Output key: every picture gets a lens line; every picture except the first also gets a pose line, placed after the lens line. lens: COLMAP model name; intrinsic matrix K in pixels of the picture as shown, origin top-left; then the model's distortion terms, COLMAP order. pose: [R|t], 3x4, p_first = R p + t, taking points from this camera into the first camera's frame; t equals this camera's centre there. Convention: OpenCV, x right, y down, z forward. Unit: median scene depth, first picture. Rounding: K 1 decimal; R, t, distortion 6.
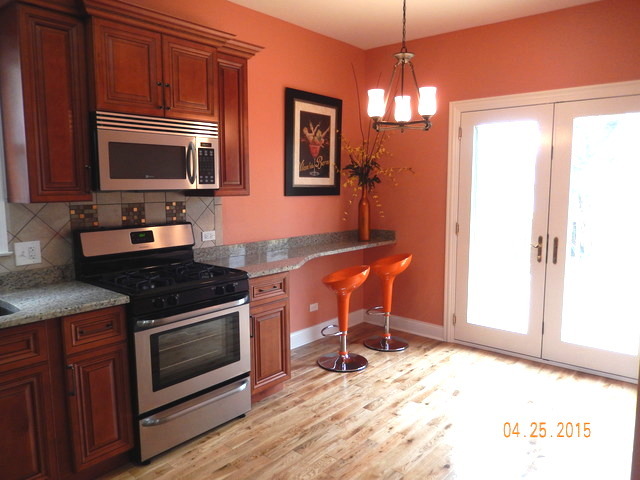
lens RADIAL K [[479.4, 0, 317.8], [0, 479.4, 238.2], [0, 0, 1]] dist [0.008666, -0.018507]
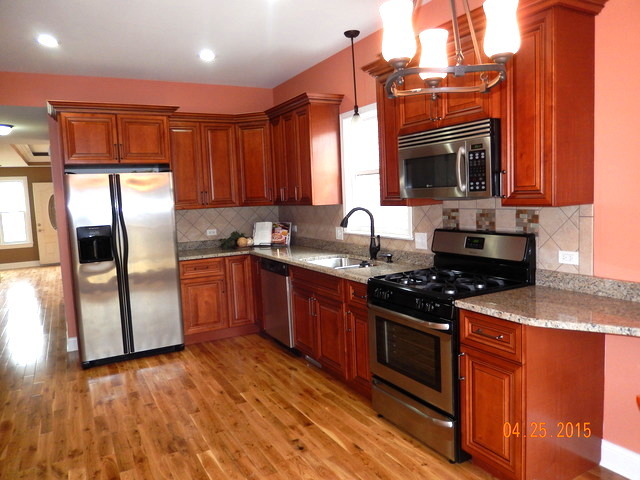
lens RADIAL K [[479.4, 0, 317.9], [0, 479.4, 241.8], [0, 0, 1]] dist [0.008666, -0.018507]
pose [[-0.352298, 0.116239, -0.928641, 0.697049], [-0.060334, 0.987372, 0.146480, -0.134215], [0.933941, 0.107633, -0.340836, 1.048199]]
